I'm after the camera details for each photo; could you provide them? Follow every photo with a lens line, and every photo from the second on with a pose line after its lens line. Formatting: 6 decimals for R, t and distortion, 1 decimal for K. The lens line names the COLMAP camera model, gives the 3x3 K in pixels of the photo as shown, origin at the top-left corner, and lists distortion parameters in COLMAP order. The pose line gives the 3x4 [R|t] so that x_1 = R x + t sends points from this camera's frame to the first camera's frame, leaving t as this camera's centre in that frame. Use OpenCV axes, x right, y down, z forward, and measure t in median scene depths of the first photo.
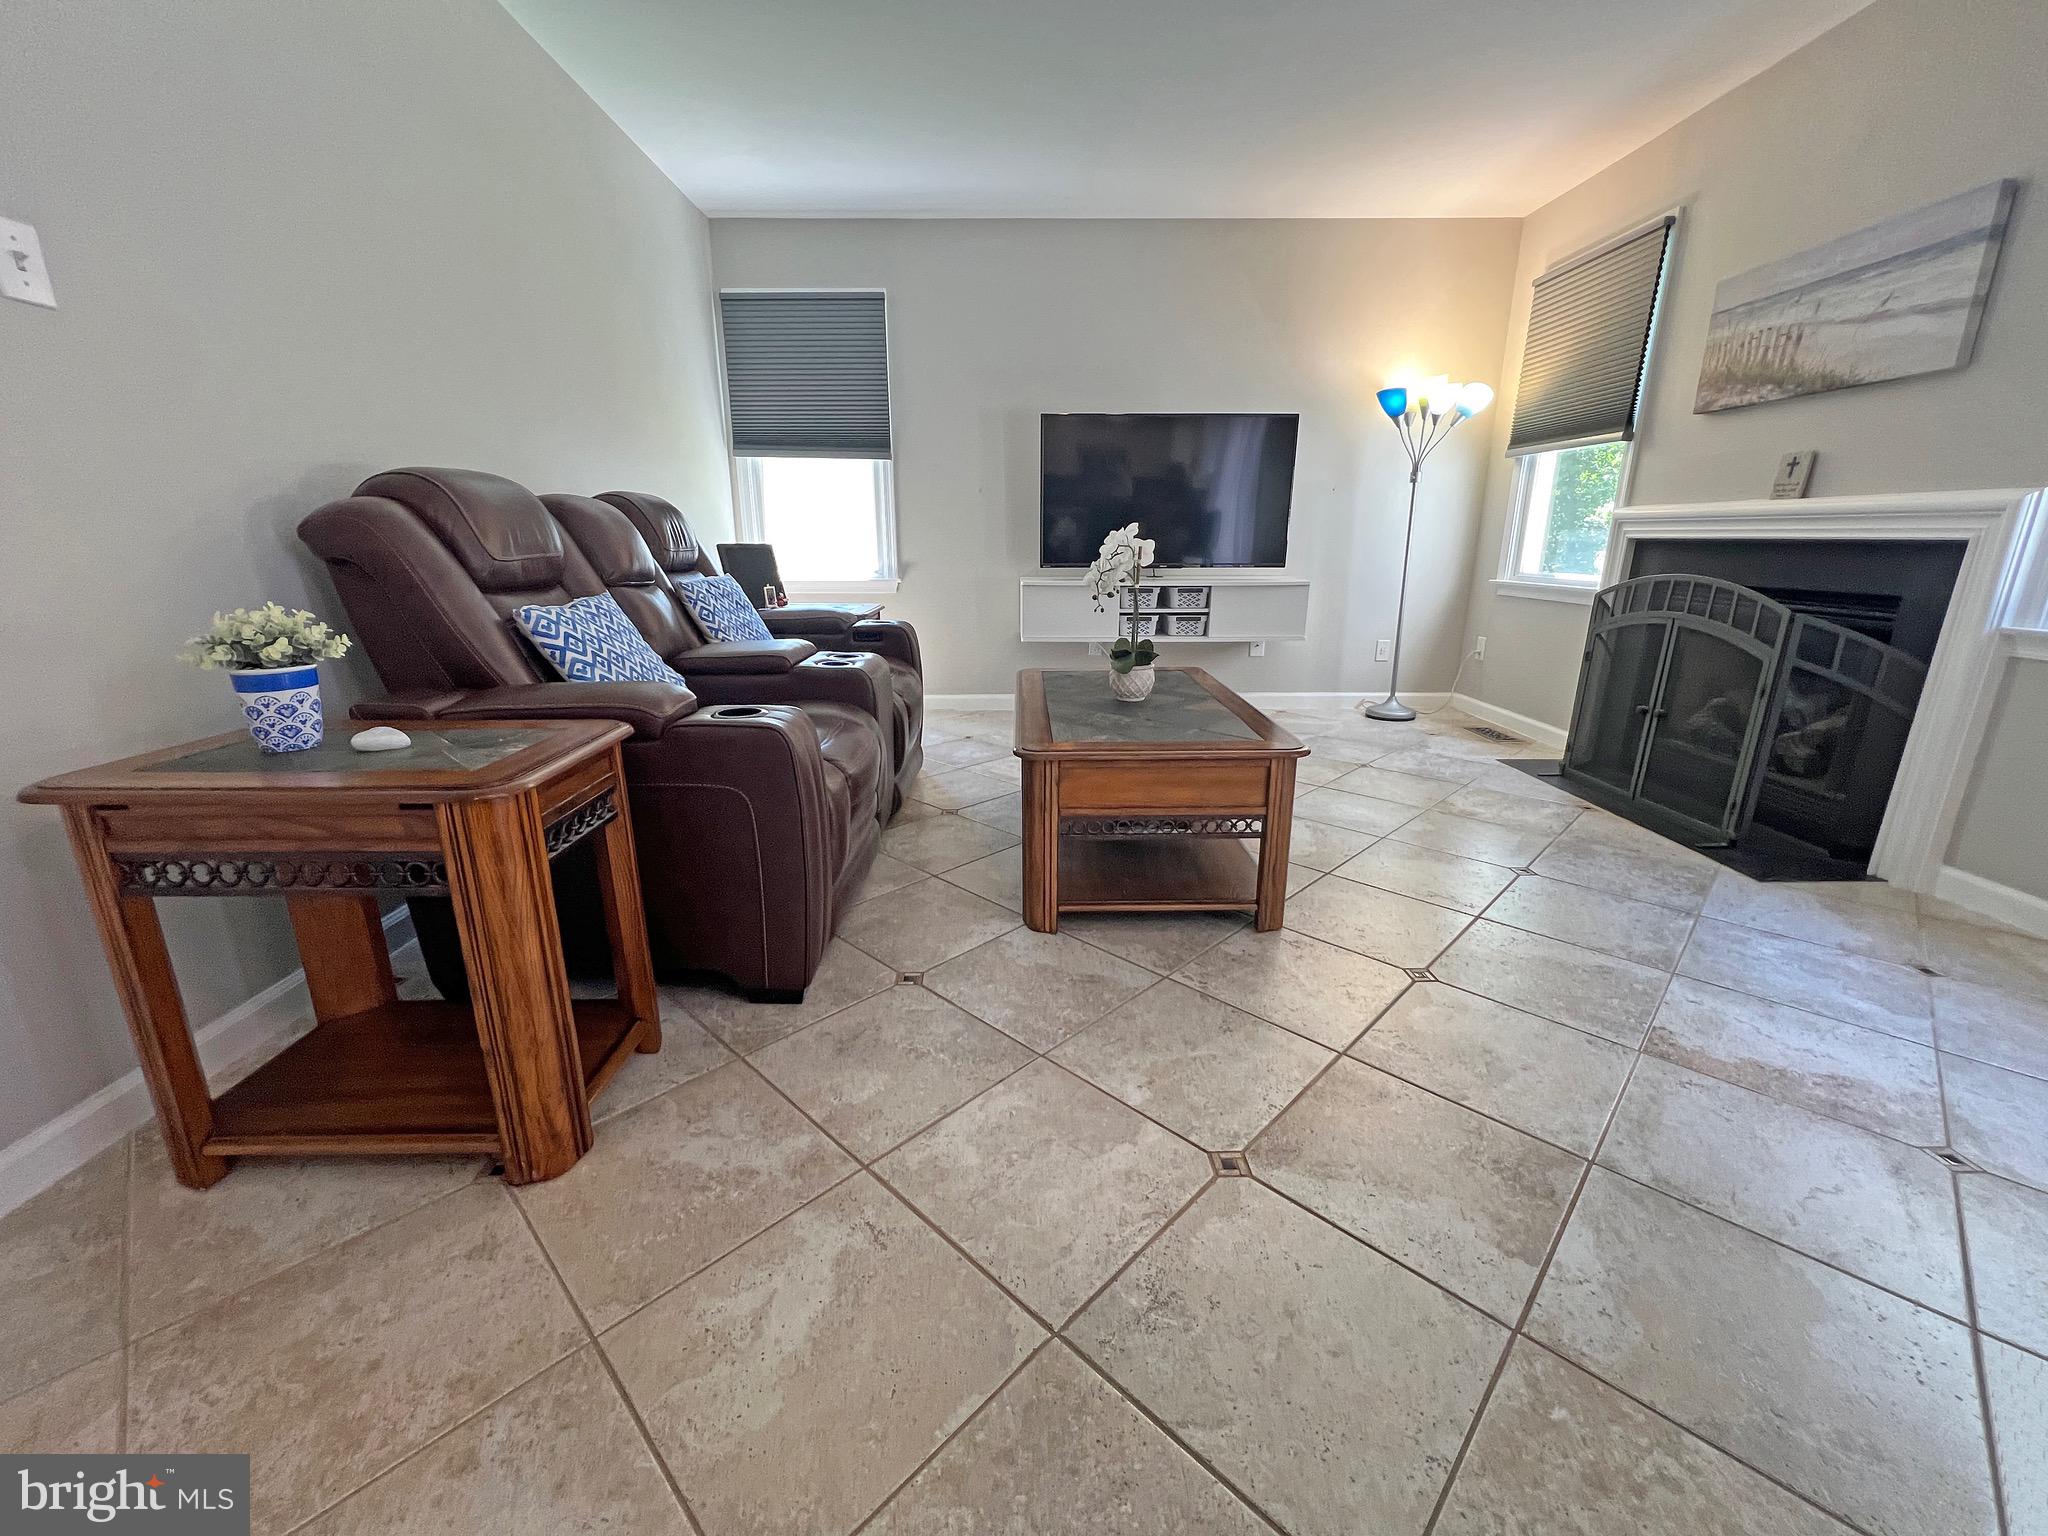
lens RADIAL K [[821.7, 0, 1021.2], [0, 821.7, 765.5], [0, 0, 1]] dist [-0.001490, 0.000634]
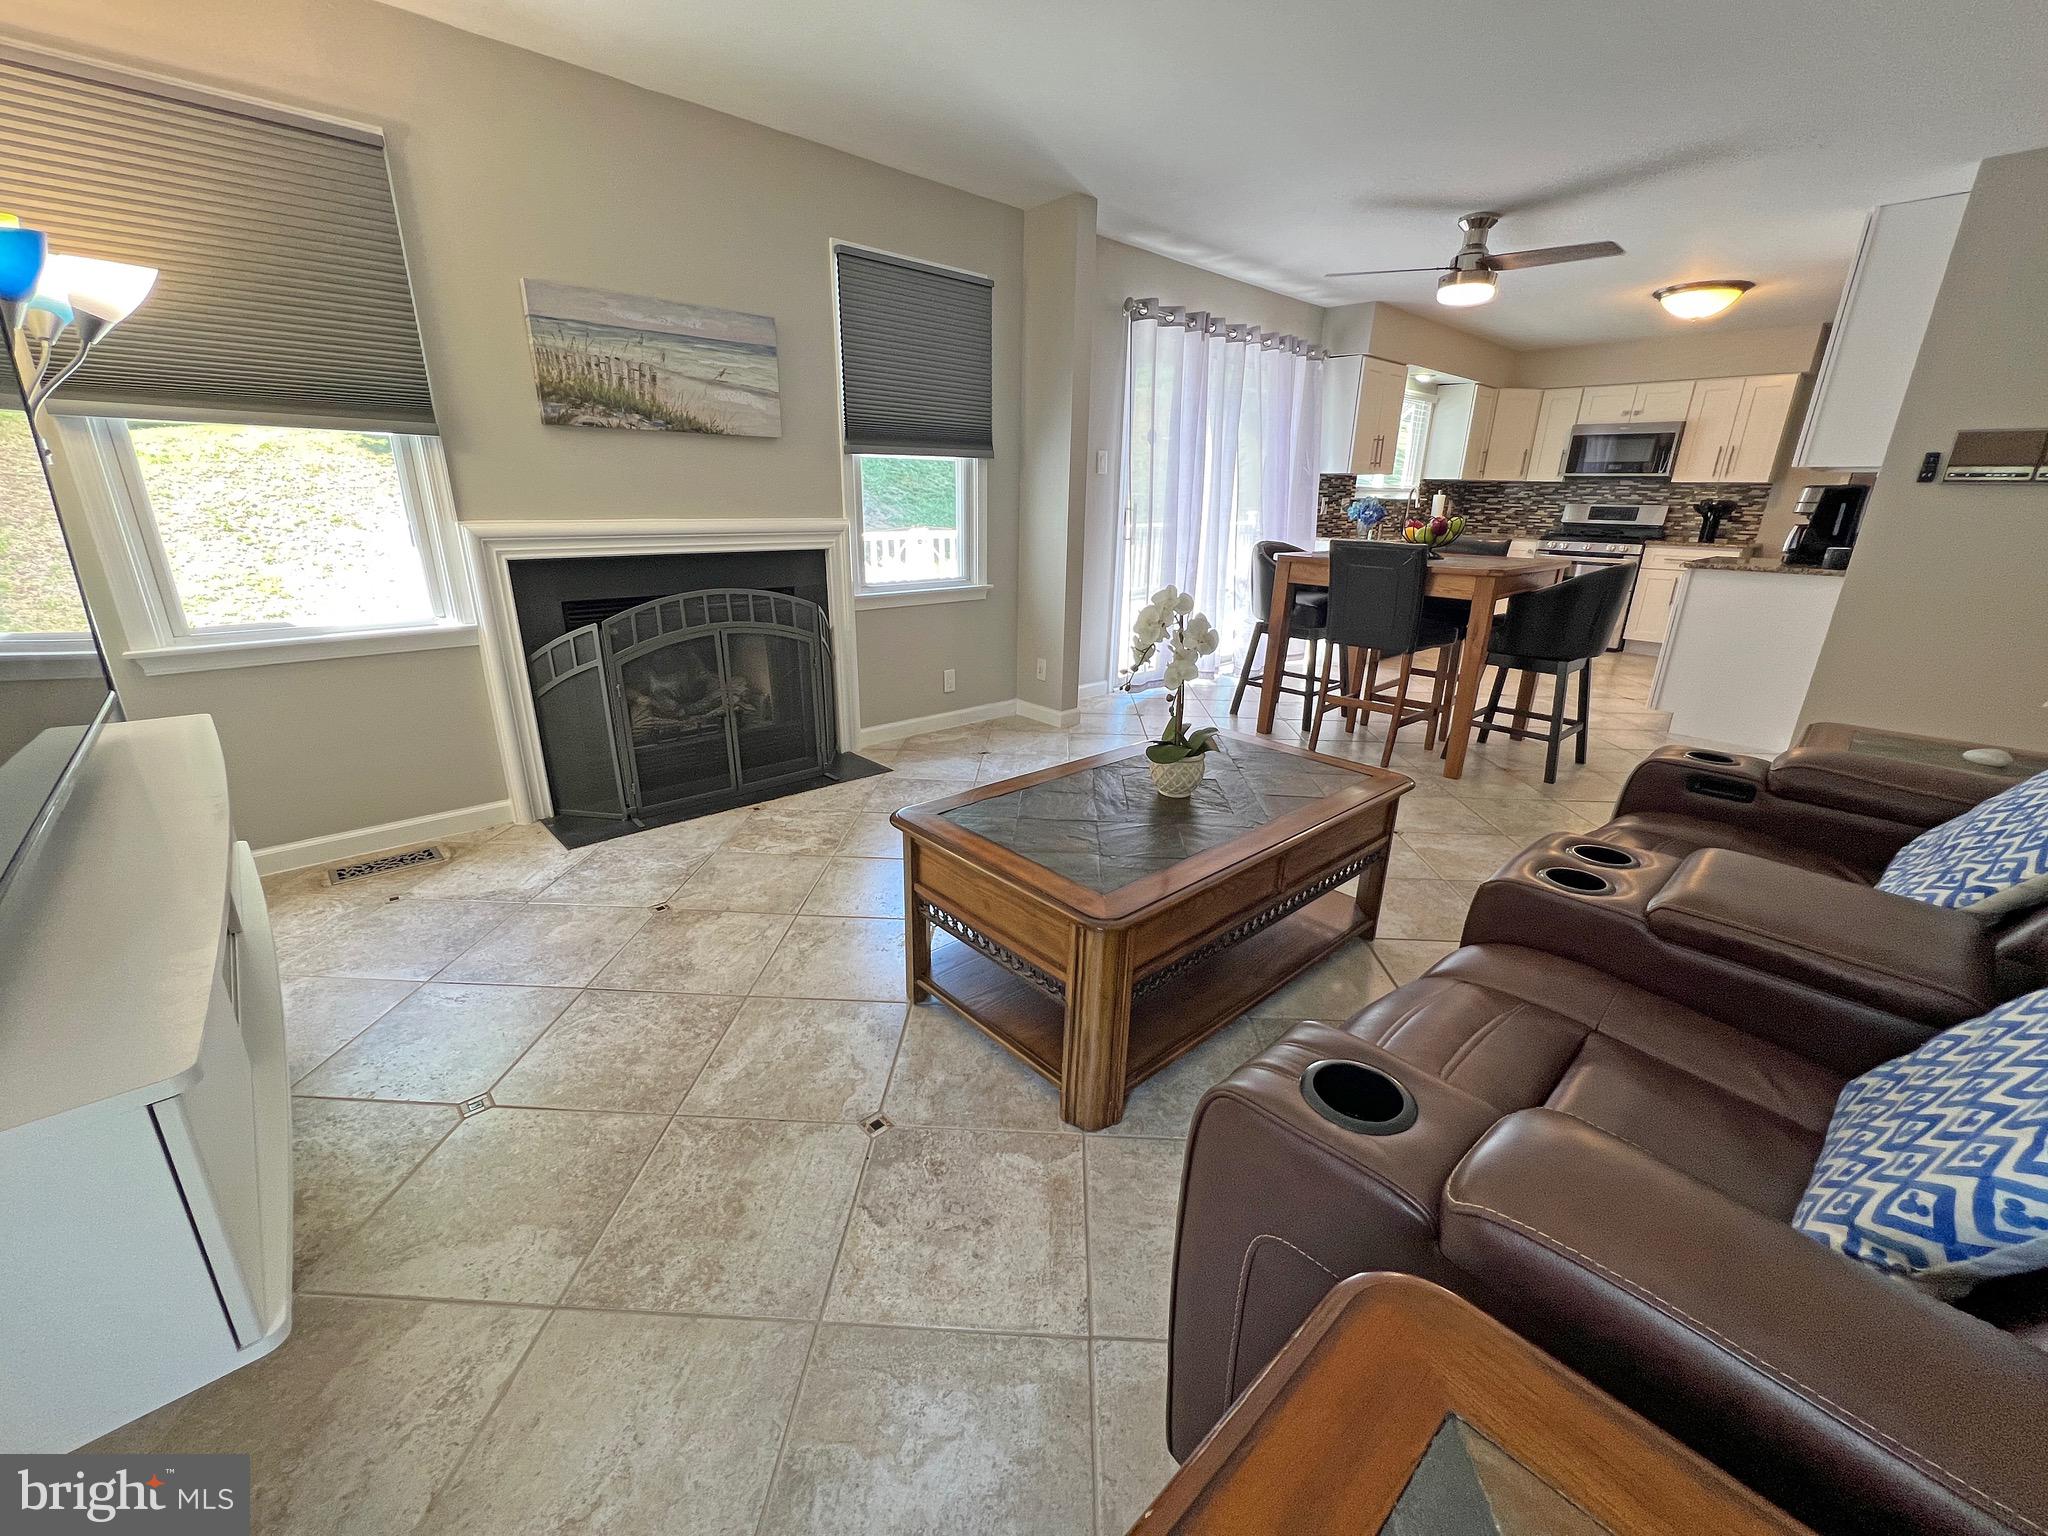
lens RADIAL K [[821.7, 0, 1020.0], [0, 821.7, 767.8], [0, 0, 1]] dist [-0.001490, 0.000634]
pose [[-0.668722, -0.243239, 0.702599, -0.287545], [0.187484, 0.859271, 0.475923, -0.448155], [-0.719486, 0.449986, -0.529010, 1.316883]]
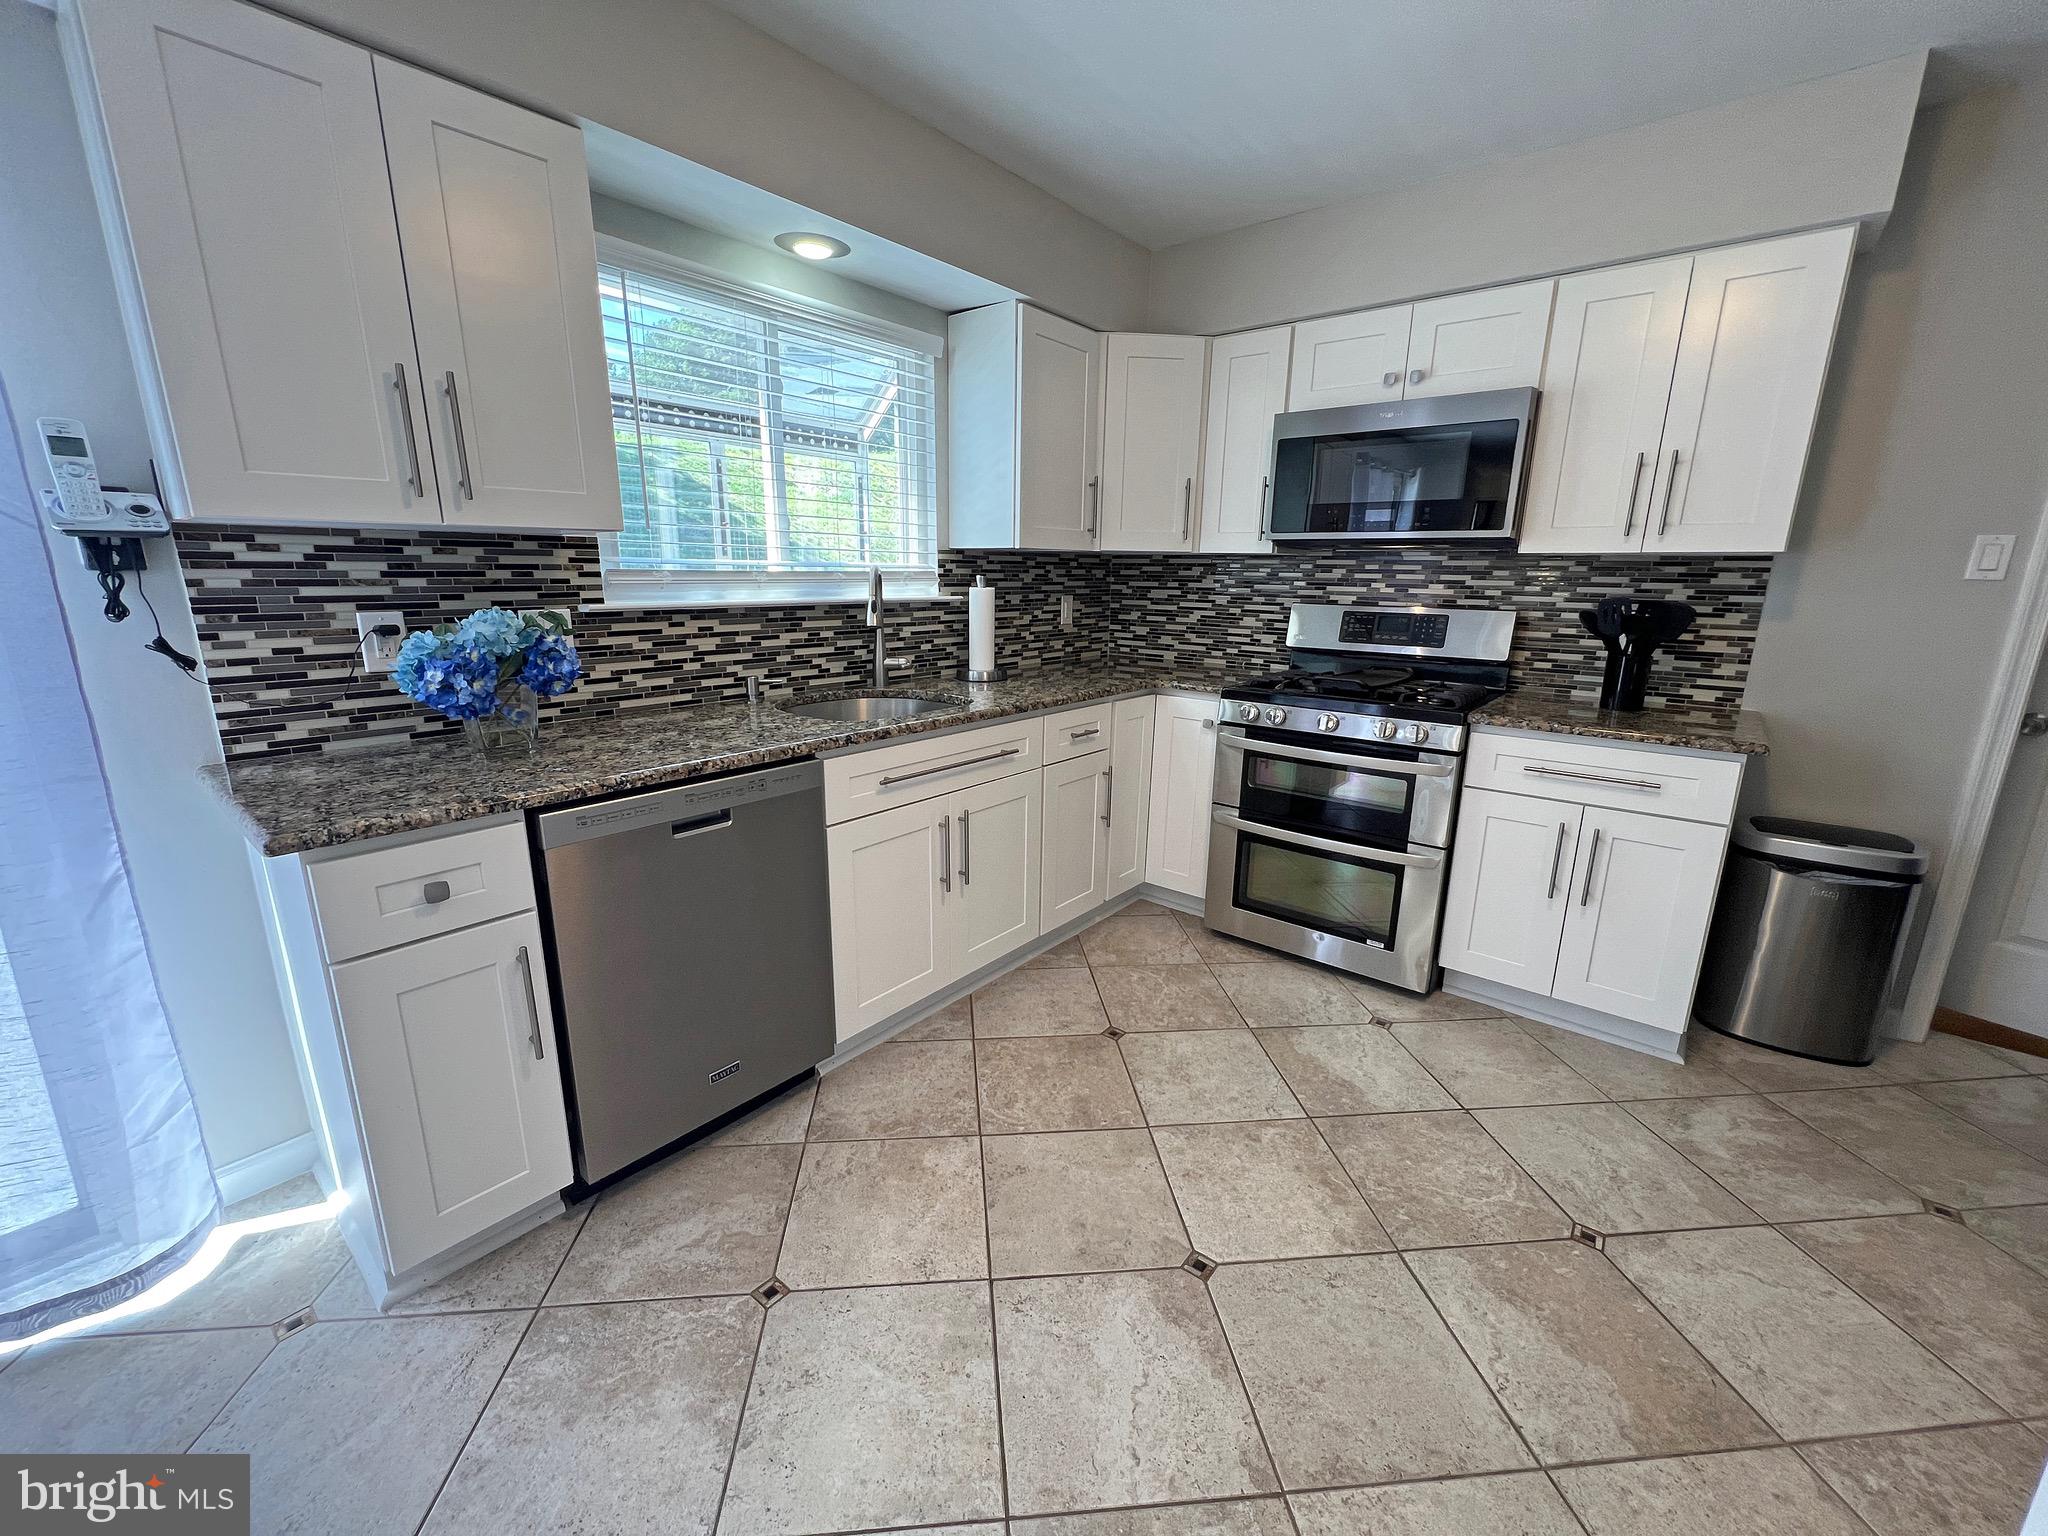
lens RADIAL K [[821.7, 0, 1019.6], [0, 821.7, 769.8], [0, 0, 1]] dist [-0.001490, 0.000634]
pose [[-0.762496, -0.157730, 0.627472, 0.126029], [0.167184, 0.888857, 0.426595, 0.048337], [-0.625019, 0.430180, -0.651380, -0.587451]]
